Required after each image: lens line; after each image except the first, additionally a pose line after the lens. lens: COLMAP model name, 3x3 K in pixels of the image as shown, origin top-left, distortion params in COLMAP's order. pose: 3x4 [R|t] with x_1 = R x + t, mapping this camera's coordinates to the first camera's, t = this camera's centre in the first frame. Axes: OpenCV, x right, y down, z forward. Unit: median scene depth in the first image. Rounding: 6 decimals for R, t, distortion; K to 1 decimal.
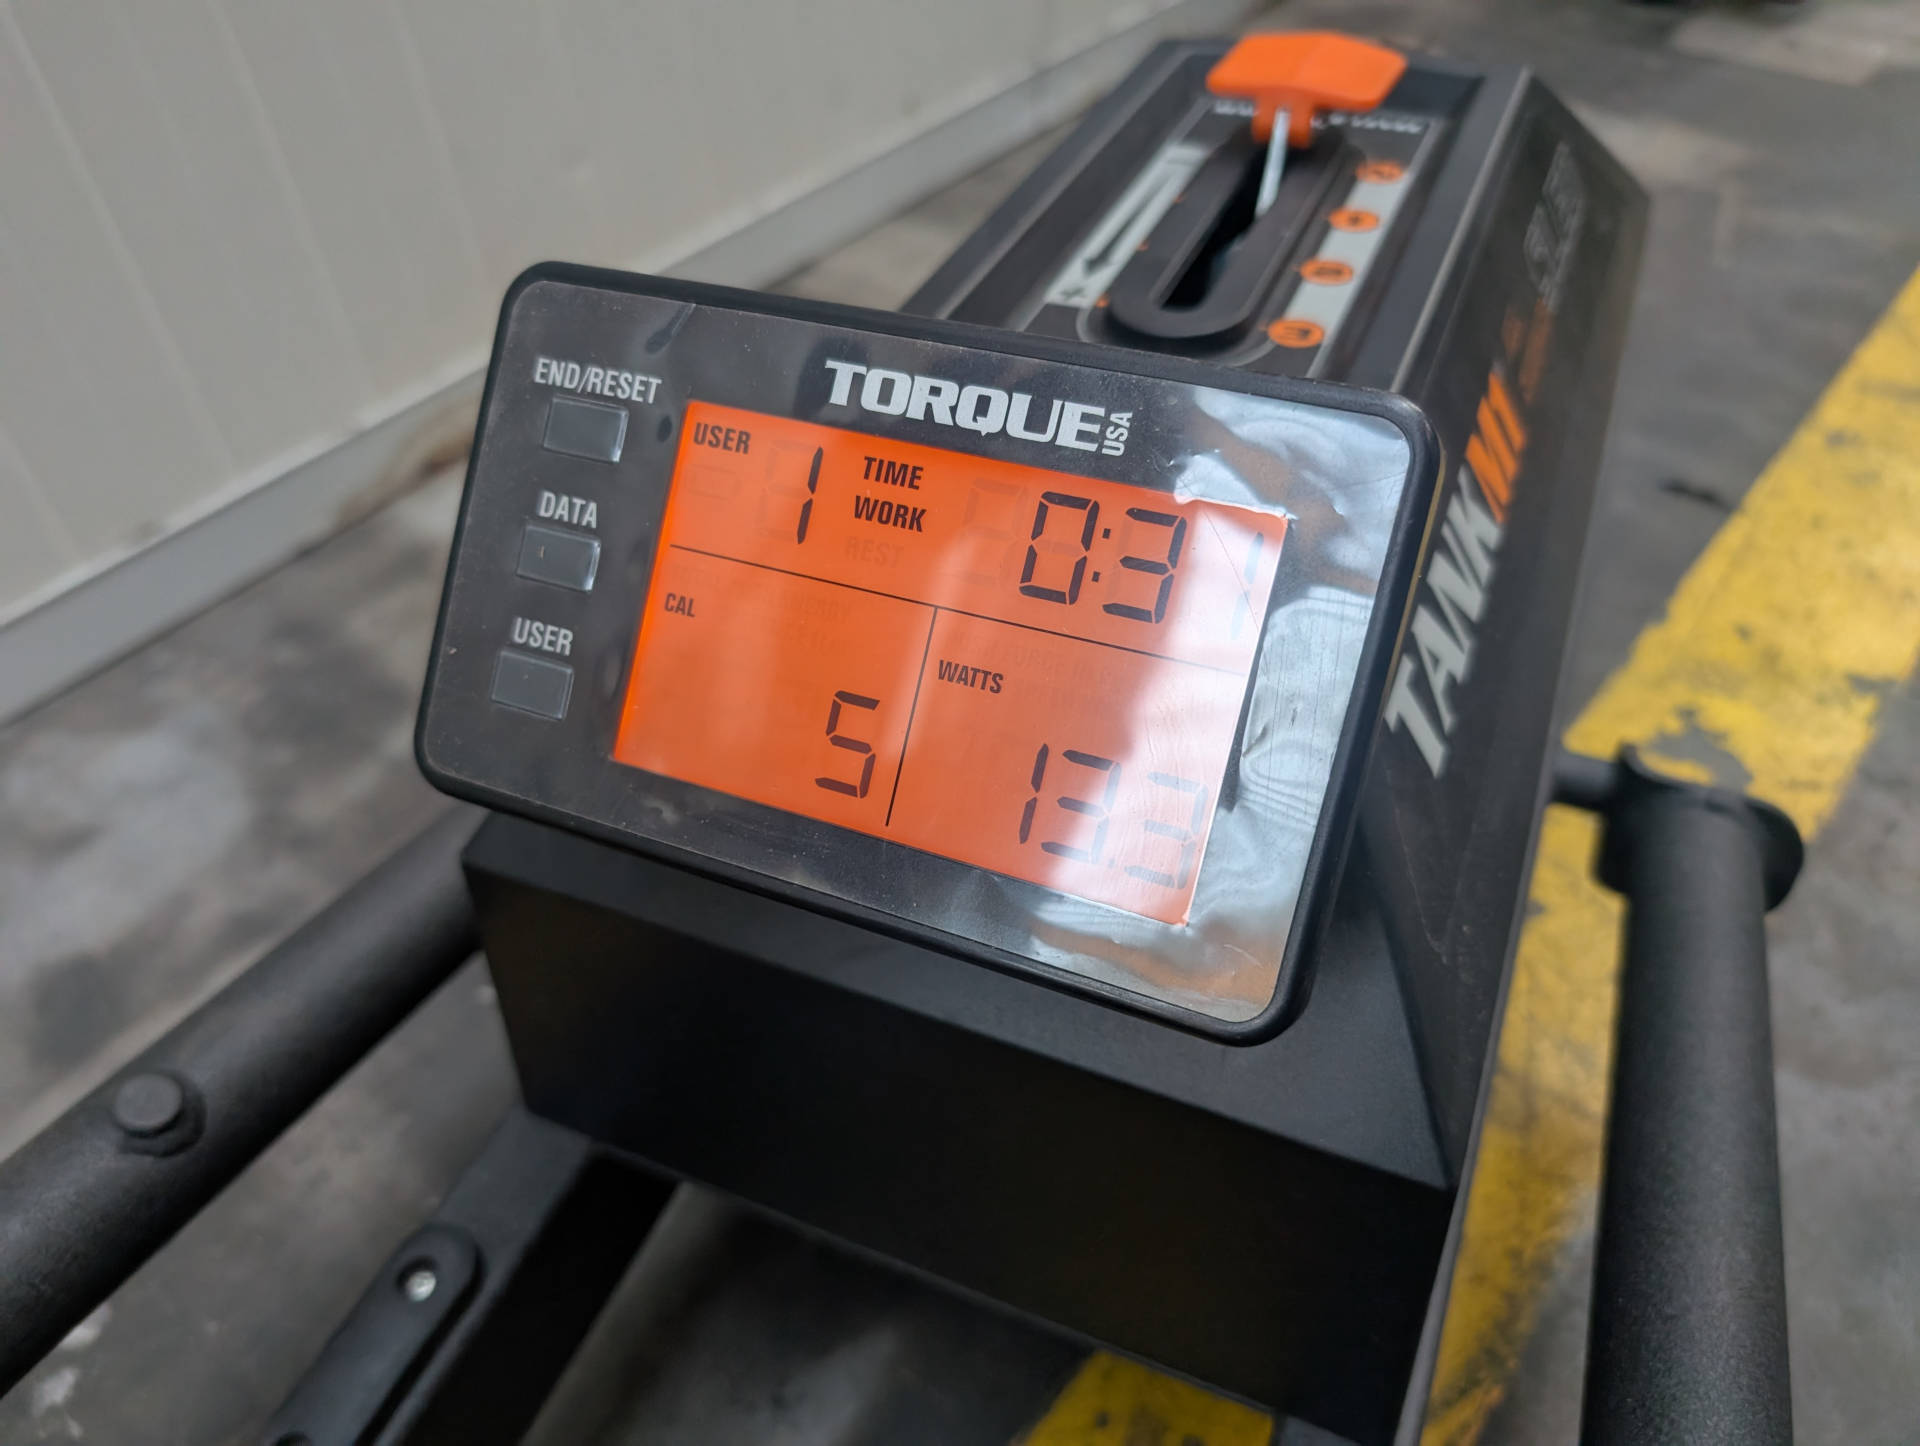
lens RADIAL K [[1370.7, 0, 961.0], [0, 1370.7, 725.6], [0, 0, 1]] dist [-0.012759, 0.010979]
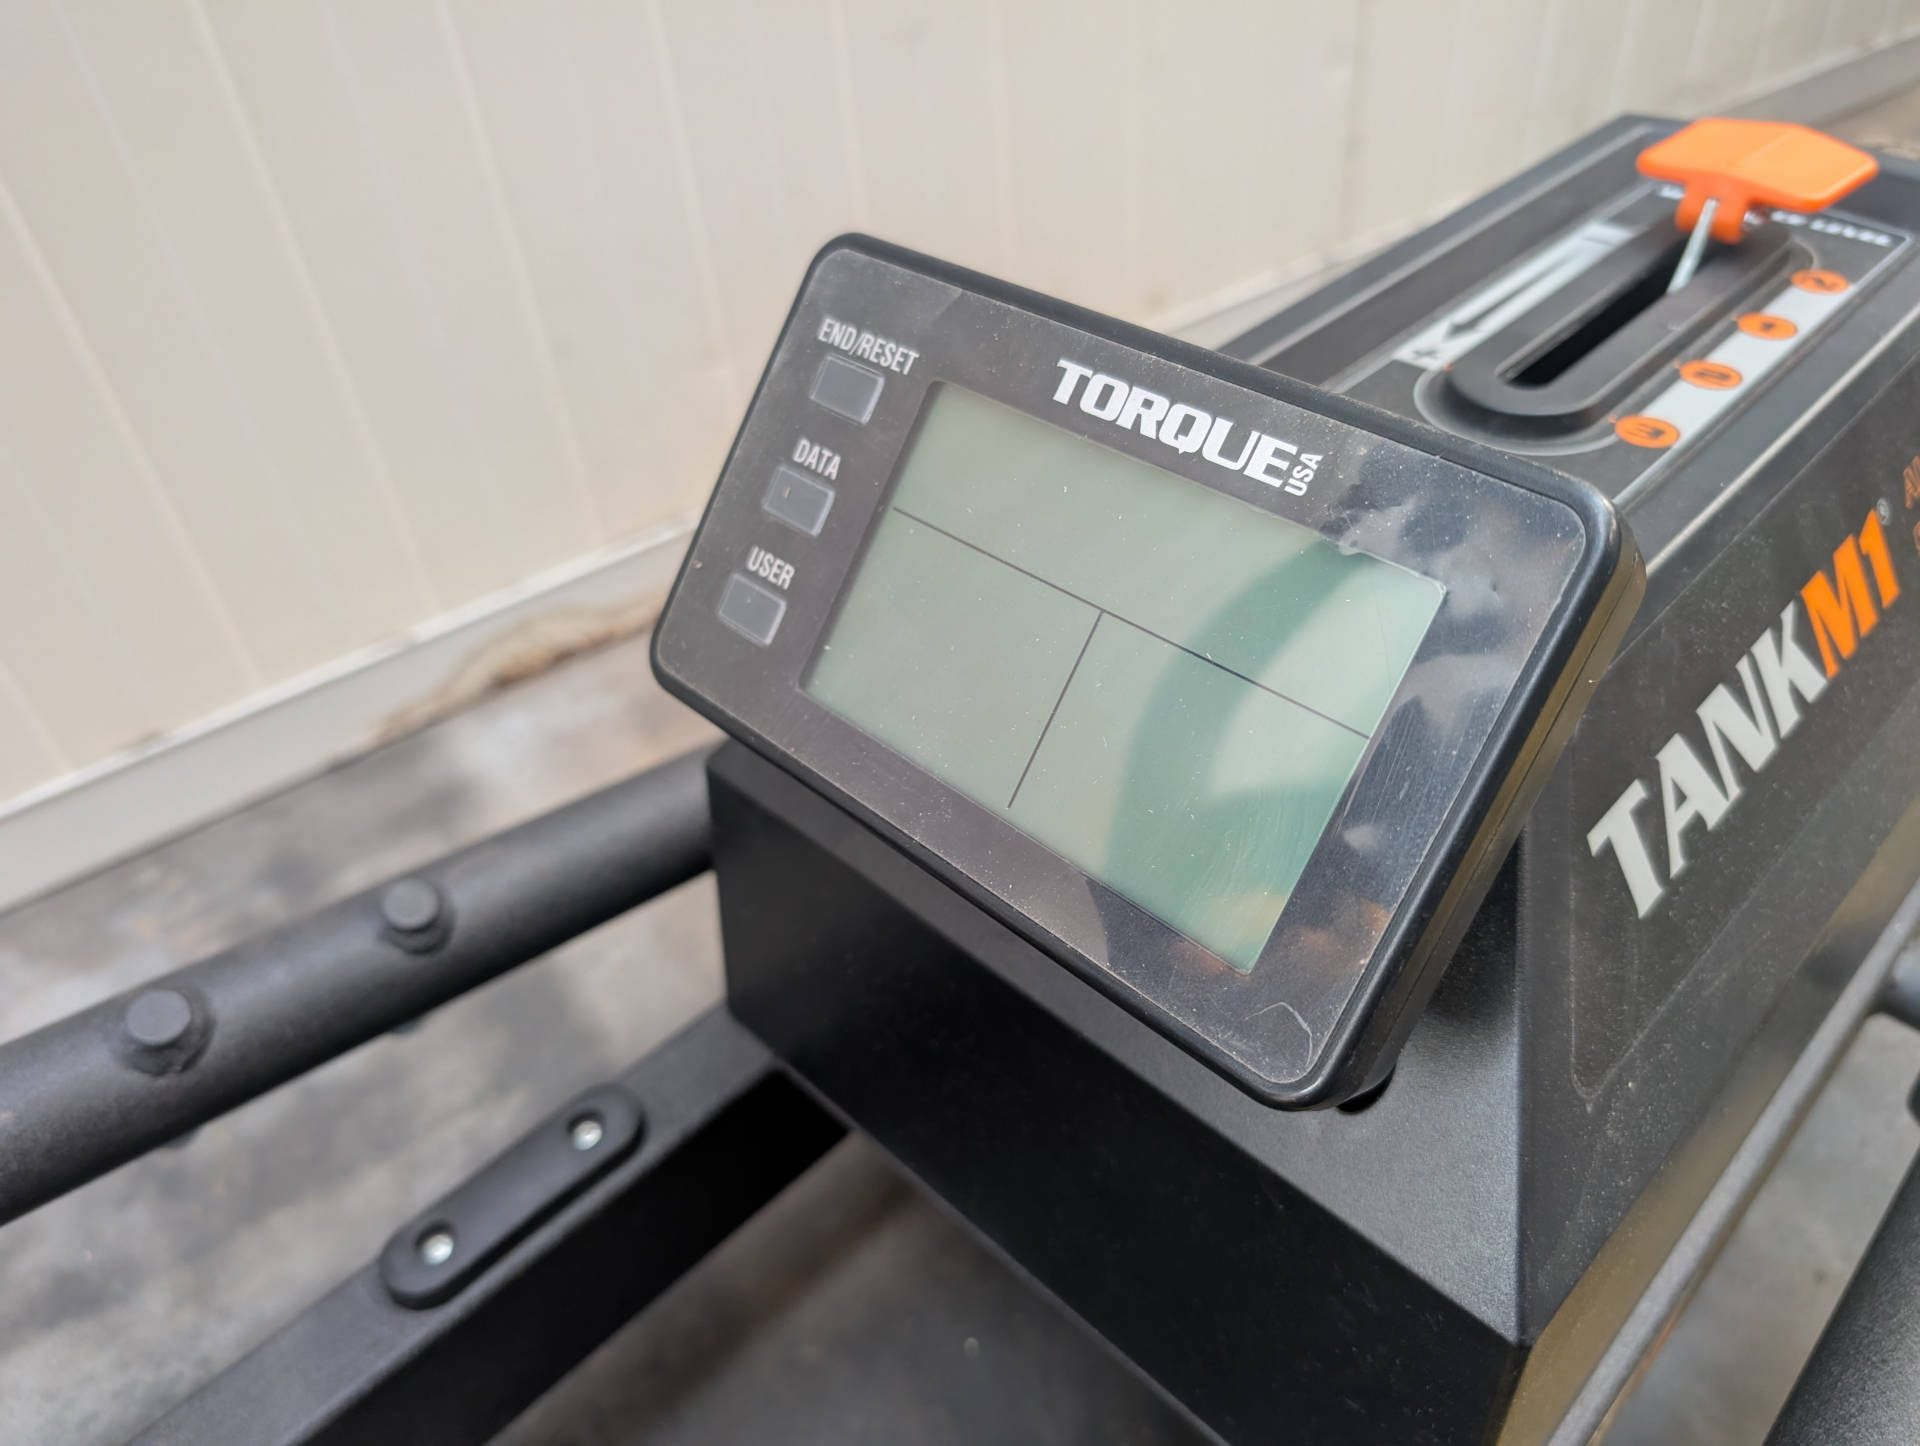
lens RADIAL K [[1370.7, 0, 965.1], [0, 1370.7, 722.2], [0, 0, 1]] dist [-0.012759, 0.010979]
pose [[0.939821, 0.227521, -0.254893, 0.128704], [-0.232793, 0.972478, 0.009713, 0.006707], [0.250087, 0.050208, 0.966921, -0.008417]]
